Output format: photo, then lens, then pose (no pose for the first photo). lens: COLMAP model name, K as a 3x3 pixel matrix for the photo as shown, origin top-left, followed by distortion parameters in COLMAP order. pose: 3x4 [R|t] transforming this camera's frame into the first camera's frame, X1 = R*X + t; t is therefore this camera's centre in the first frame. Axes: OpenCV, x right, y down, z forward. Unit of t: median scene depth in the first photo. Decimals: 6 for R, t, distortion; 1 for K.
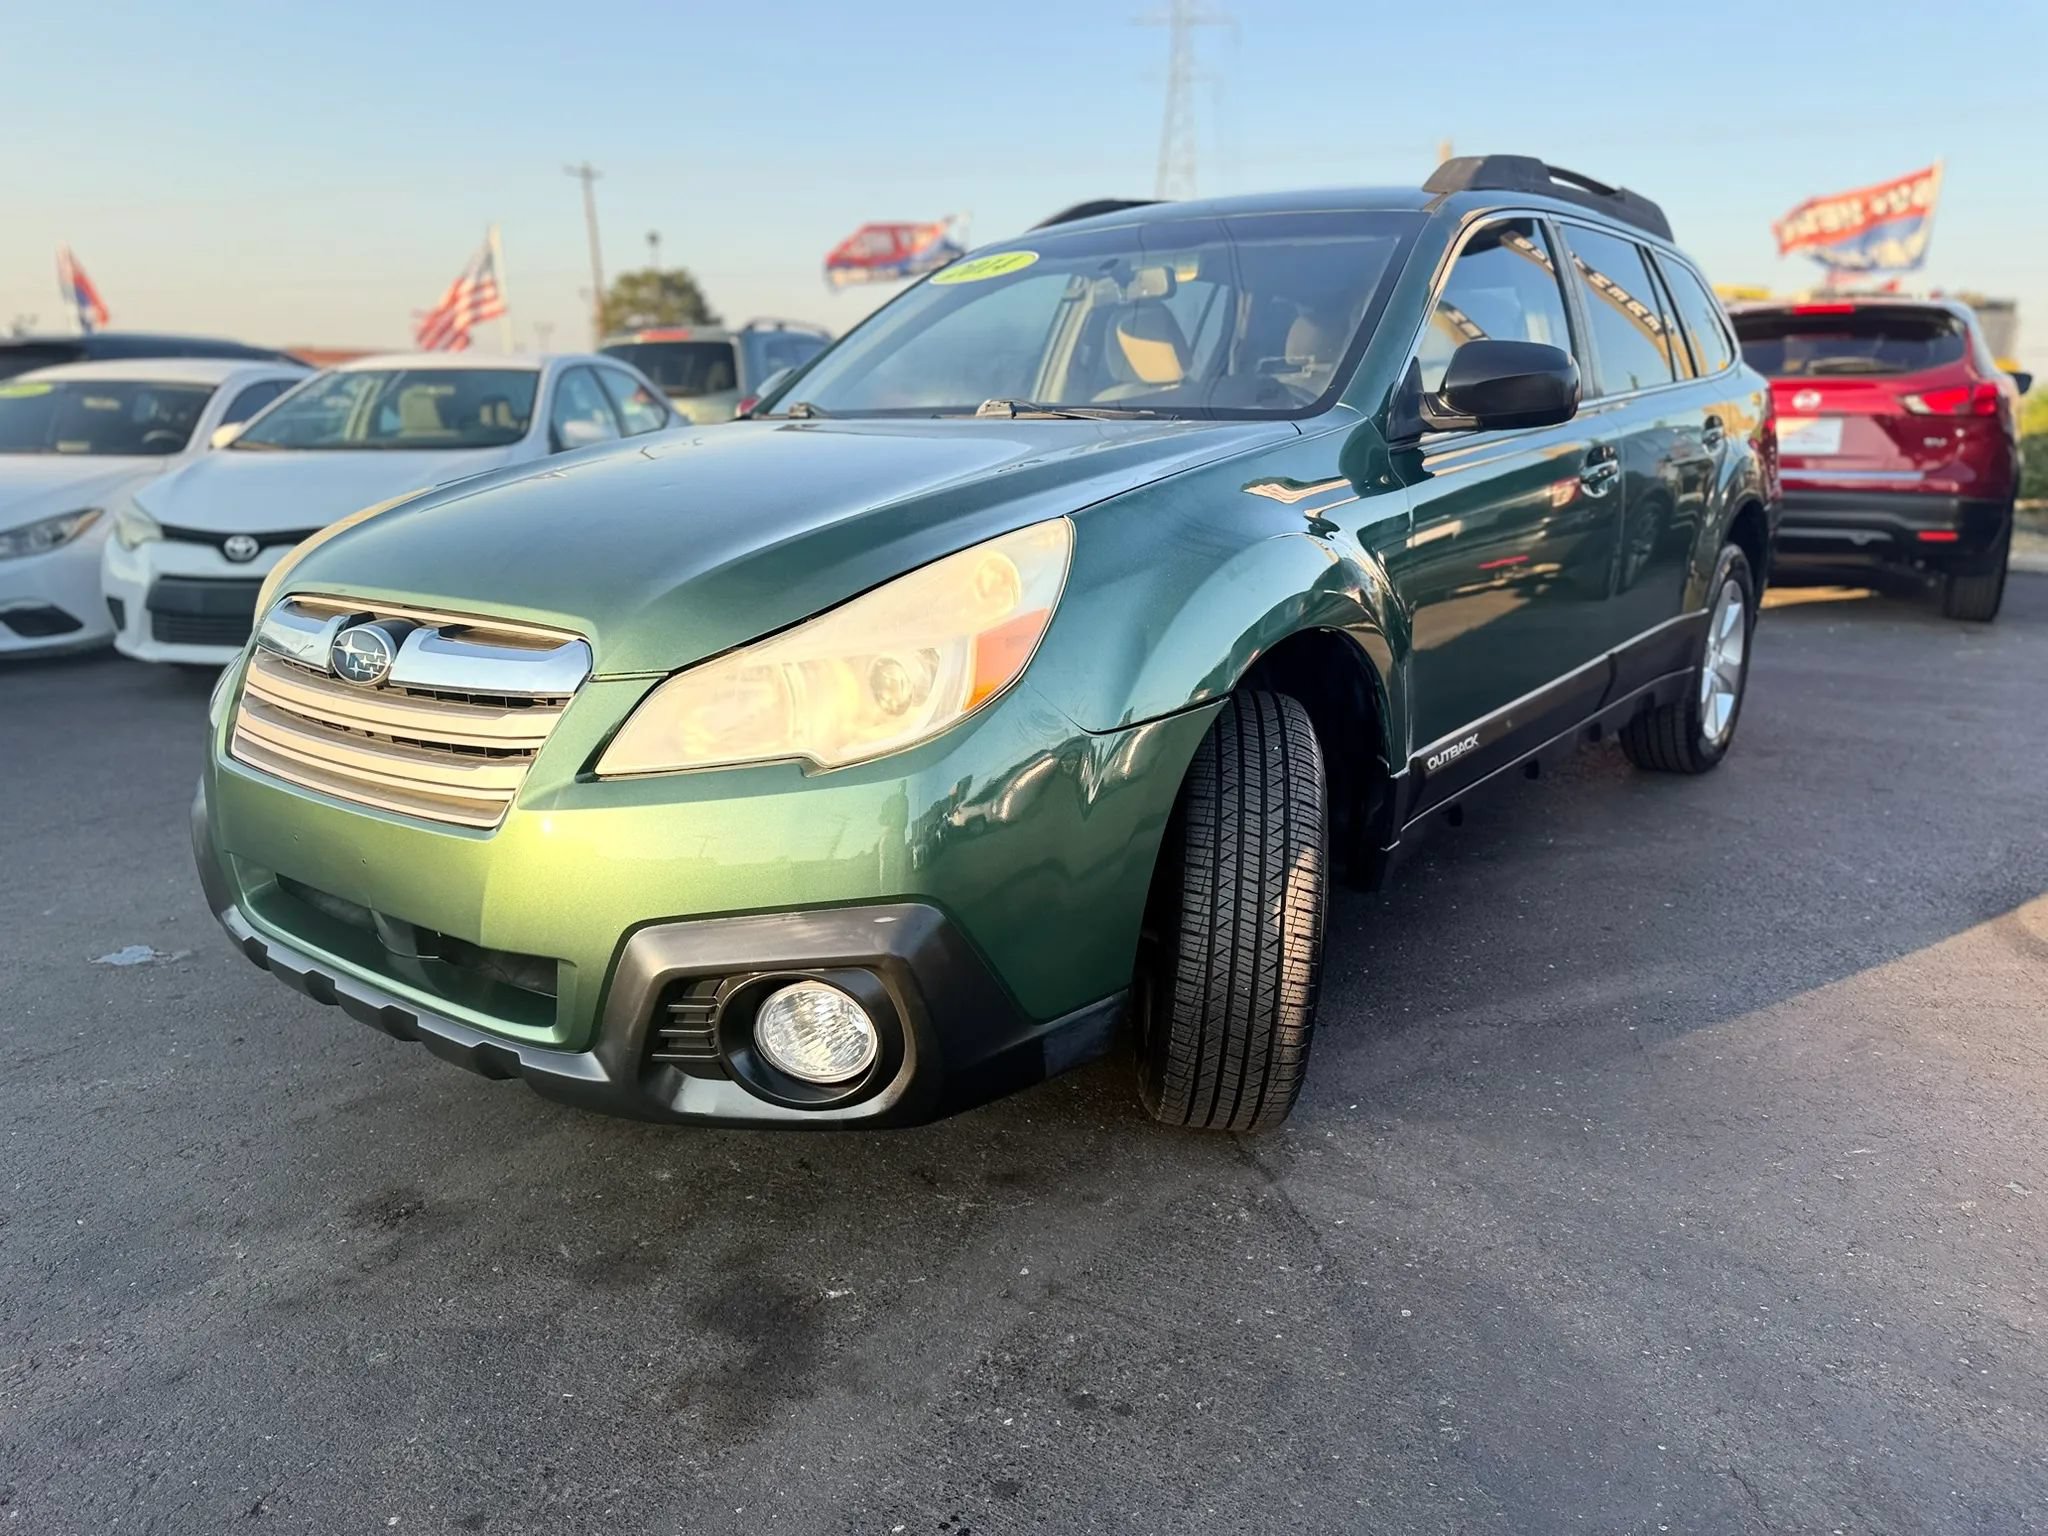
lens RADIAL K [[1448.6, 0, 1042.5], [0, 1448.6, 773.6], [0, 0, 1]] dist [0.026572, -0.029648]
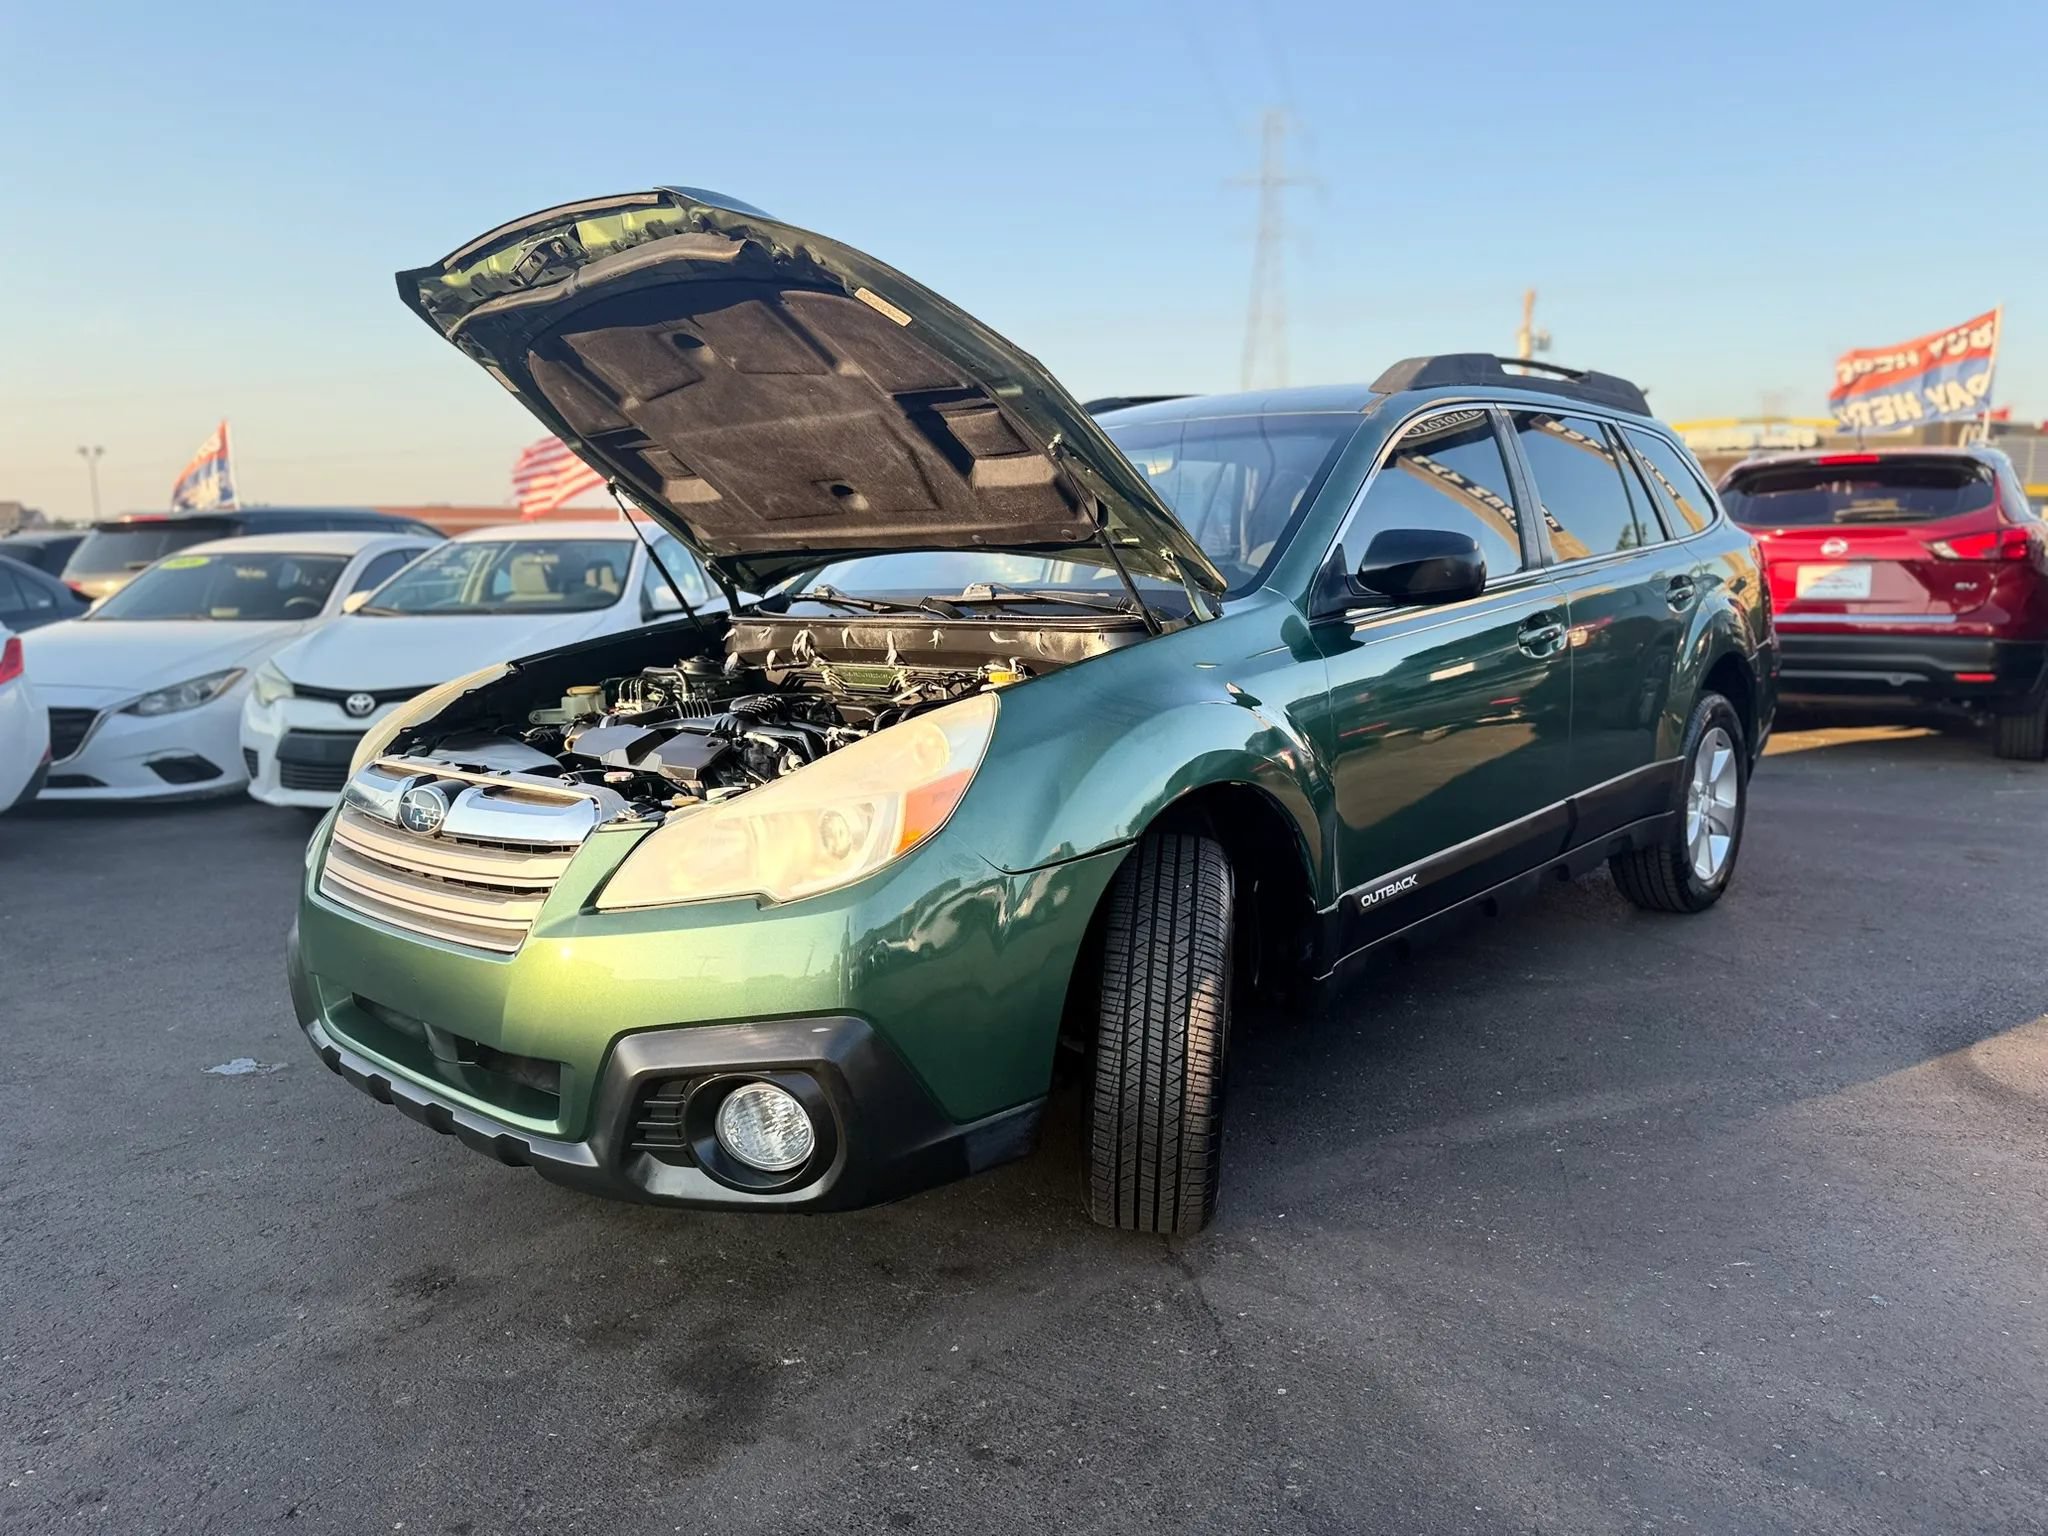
lens RADIAL K [[1448.6, 0, 1013.3], [0, 1448.6, 758.0], [0, 0, 1]] dist [0.026572, -0.029648]
pose [[0.996312, -0.005137, -0.085654, 0.121357], [-0.003853, 0.994521, -0.104464, 0.001086], [0.085722, 0.104409, 0.990833, -0.159876]]
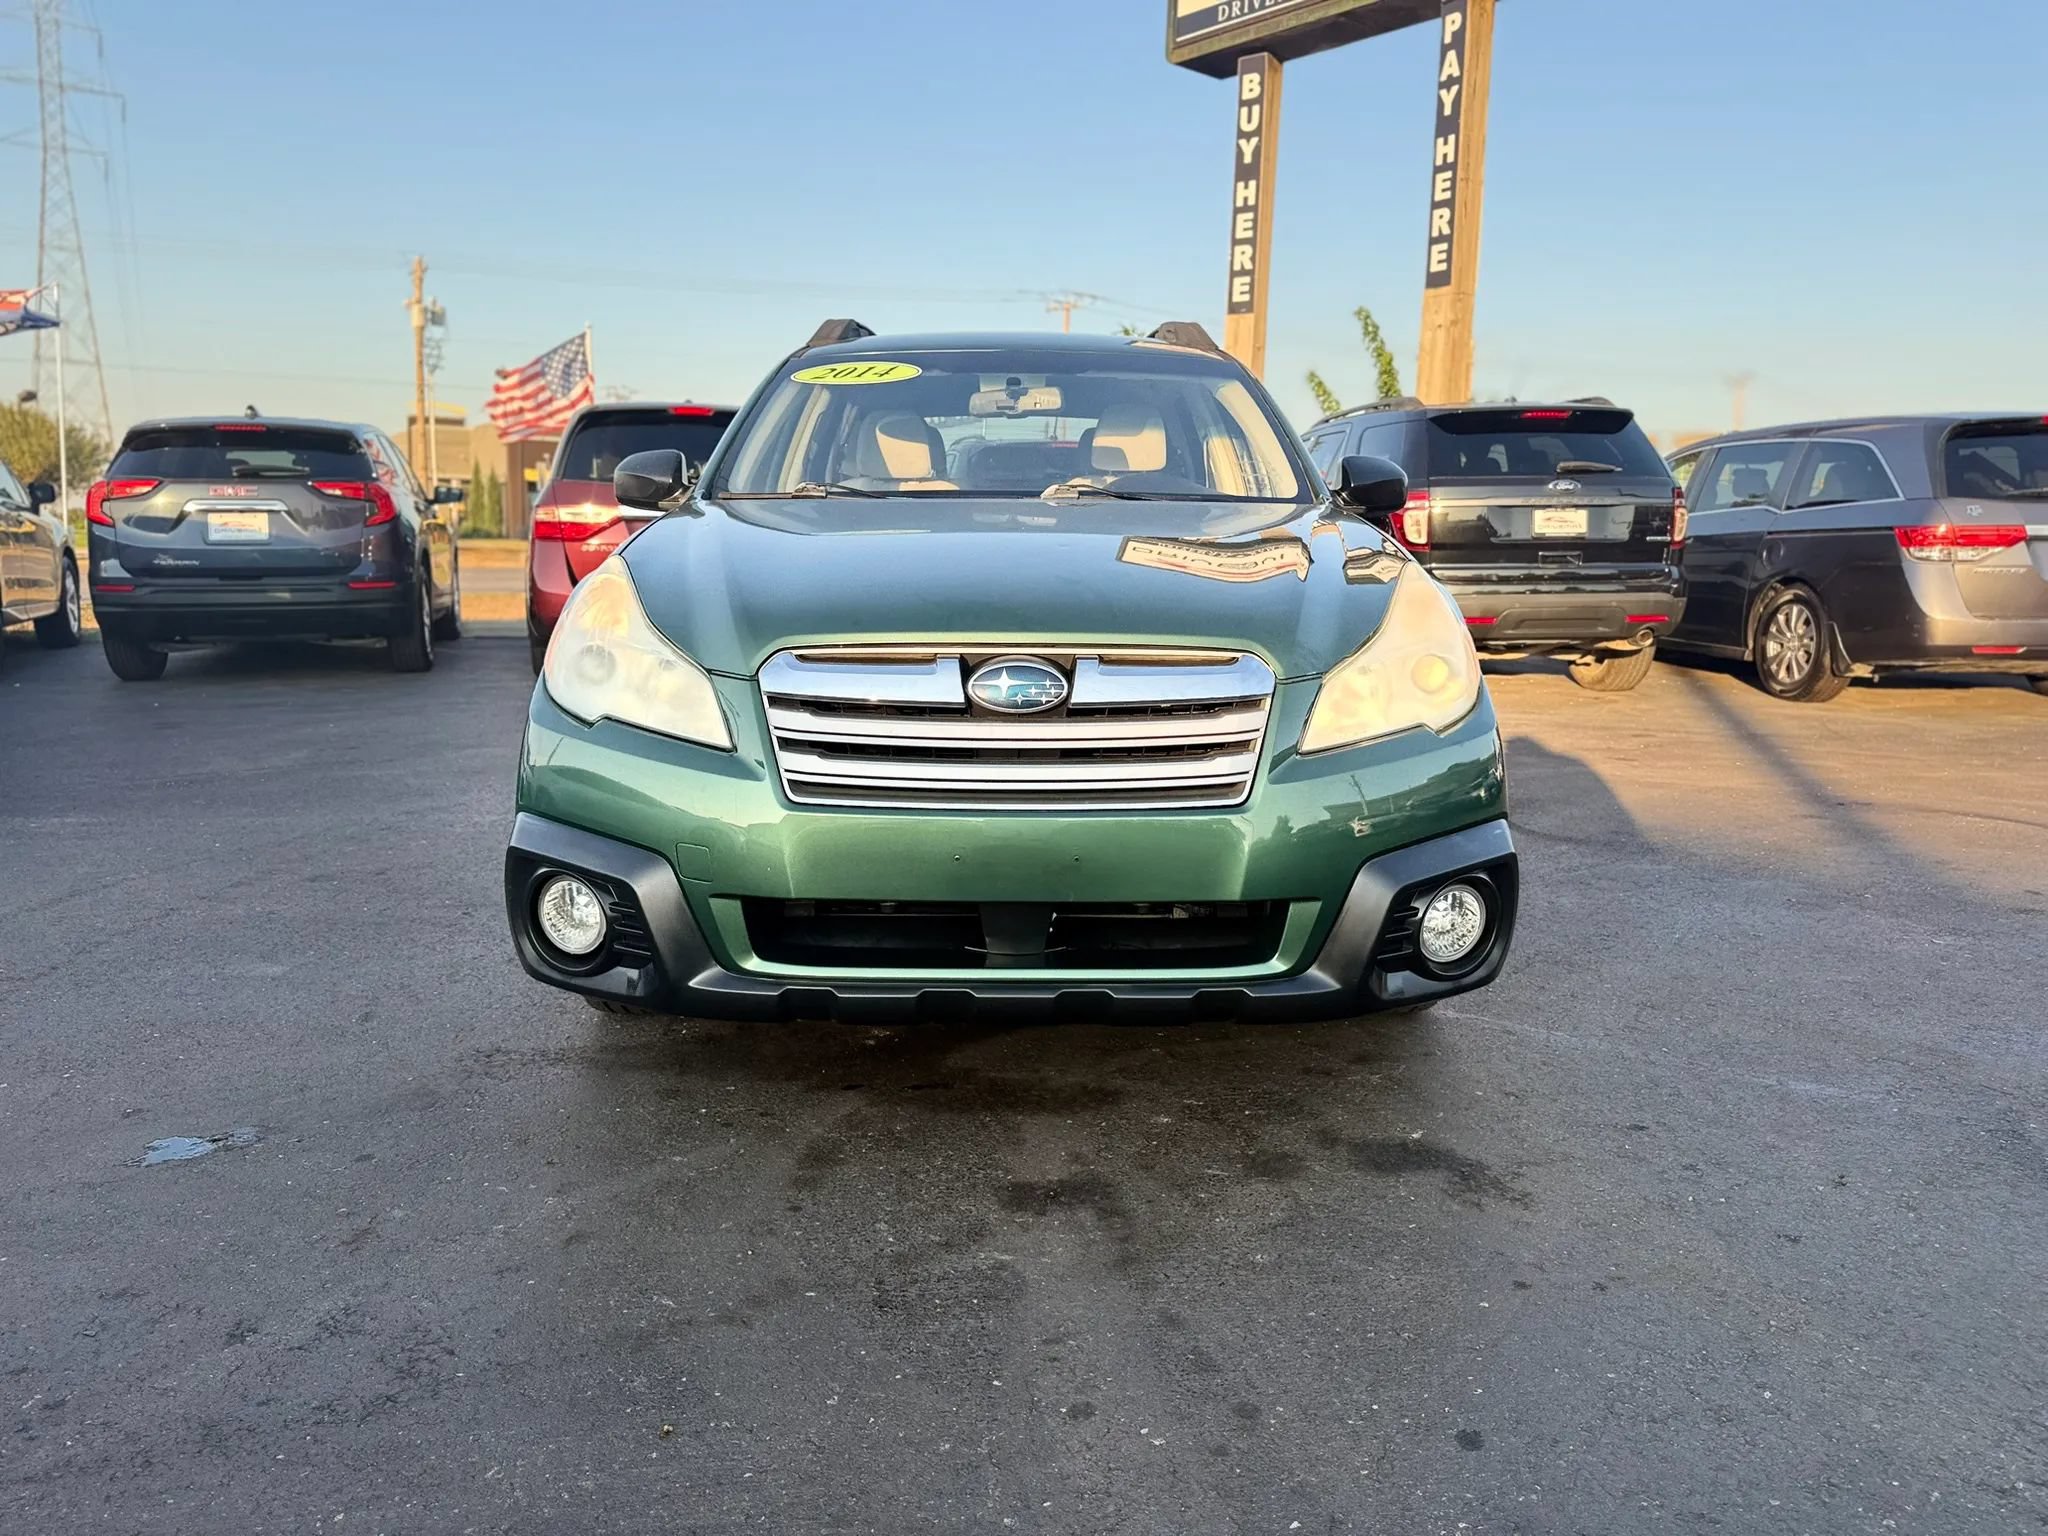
lens RADIAL K [[1448.6, 0, 1020.2], [0, 1448.6, 750.8], [0, 0, 1]] dist [0.026572, -0.029648]
pose [[0.800605, -0.100005, 0.590788, -1.054857], [0.152318, 0.987552, -0.039246, 0.009056], [-0.579509, 0.121408, 0.805872, 0.091779]]
